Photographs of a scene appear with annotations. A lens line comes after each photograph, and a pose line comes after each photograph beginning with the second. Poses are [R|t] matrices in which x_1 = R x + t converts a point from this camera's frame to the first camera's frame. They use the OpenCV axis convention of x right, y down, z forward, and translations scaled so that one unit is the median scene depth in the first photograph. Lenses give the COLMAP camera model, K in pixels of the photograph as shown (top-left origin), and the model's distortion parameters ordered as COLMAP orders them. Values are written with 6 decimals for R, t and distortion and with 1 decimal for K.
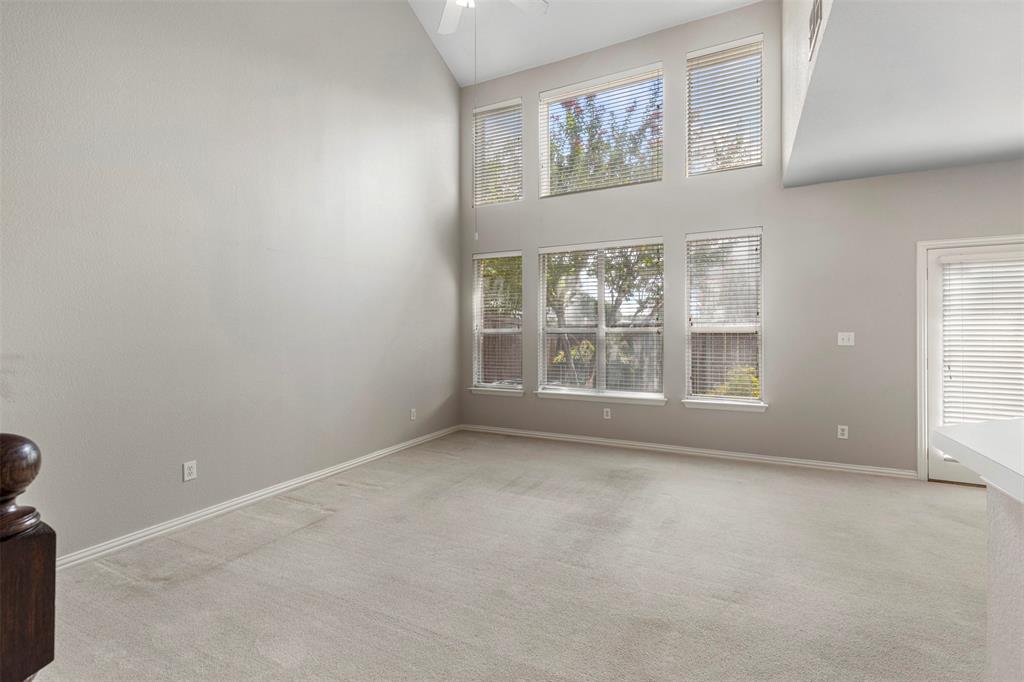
lens RADIAL K [[456.7, 0, 510.8], [0, 456.7, 338.0], [0, 0, 1]] dist [0.005102, -0.000246]
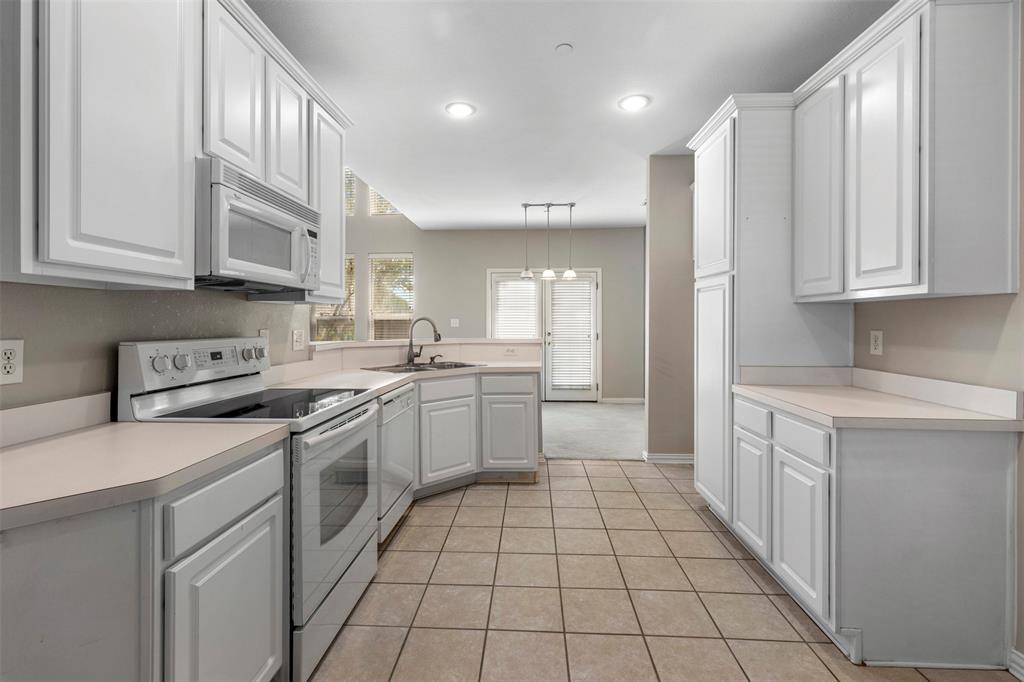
lens RADIAL K [[456.7, 0, 516.5], [0, 456.7, 325.4], [0, 0, 1]] dist [0.005102, -0.000246]
pose [[0.917945, -0.006252, 0.396658, 0.239191], [0.008046, 0.999964, -0.002860, 0.015657], [-0.396626, 0.005817, 0.917962, -0.579603]]
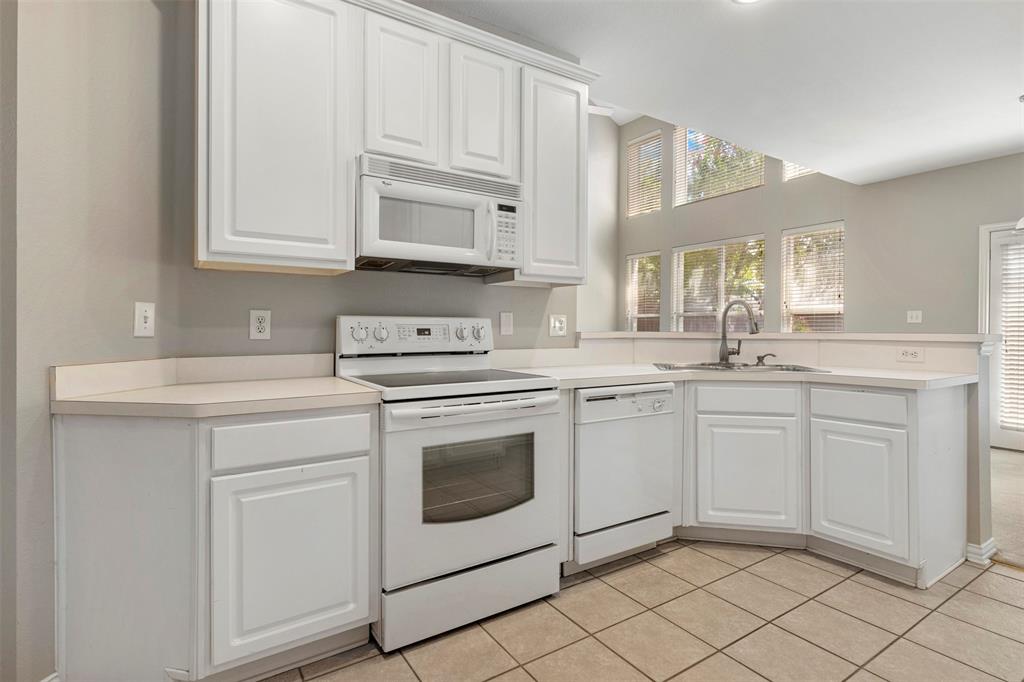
lens RADIAL K [[512.7, 0, 513.6], [0, 512.7, 330.0], [0, 0, 1]] dist [0.011199, 0.000175]
pose [[0.865373, 0.002838, -0.501121, 0.462436], [-0.004236, 0.999990, -0.001652, 0.035654], [0.501111, 0.003552, 0.865376, -0.505593]]
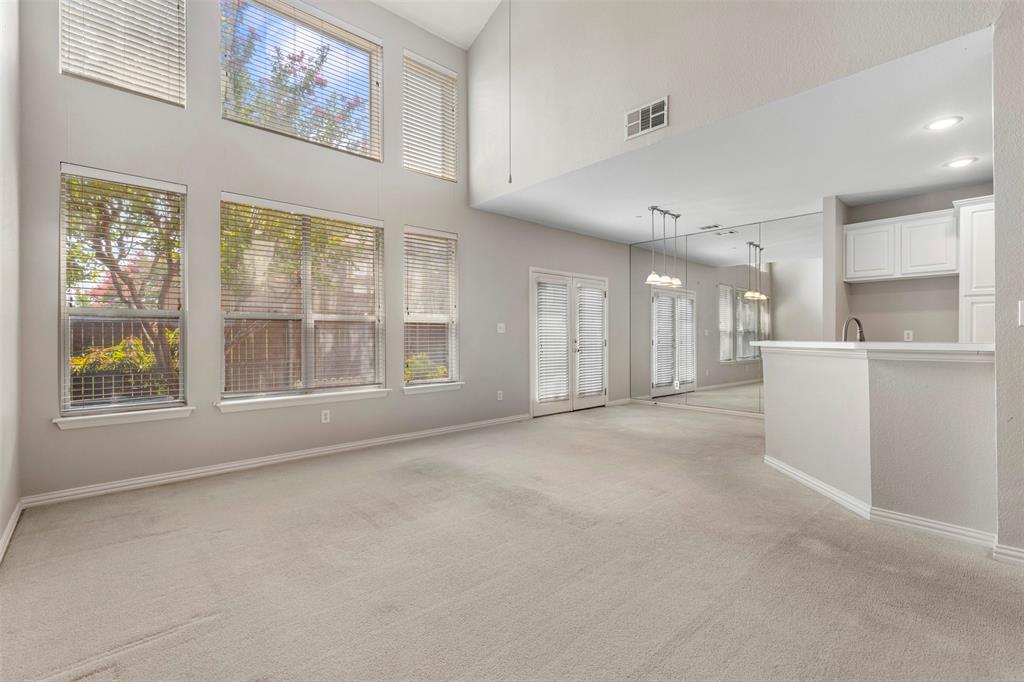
lens RADIAL K [[456.7, 0, 511.4], [0, 456.7, 337.7], [0, 0, 1]] dist [0.005102, -0.000246]
pose [[0.361633, -0.002111, 0.932318, -0.491316], [0.013225, 0.999908, -0.002866, 0.032009], [-0.932227, 0.013366, 0.361628, 0.418855]]
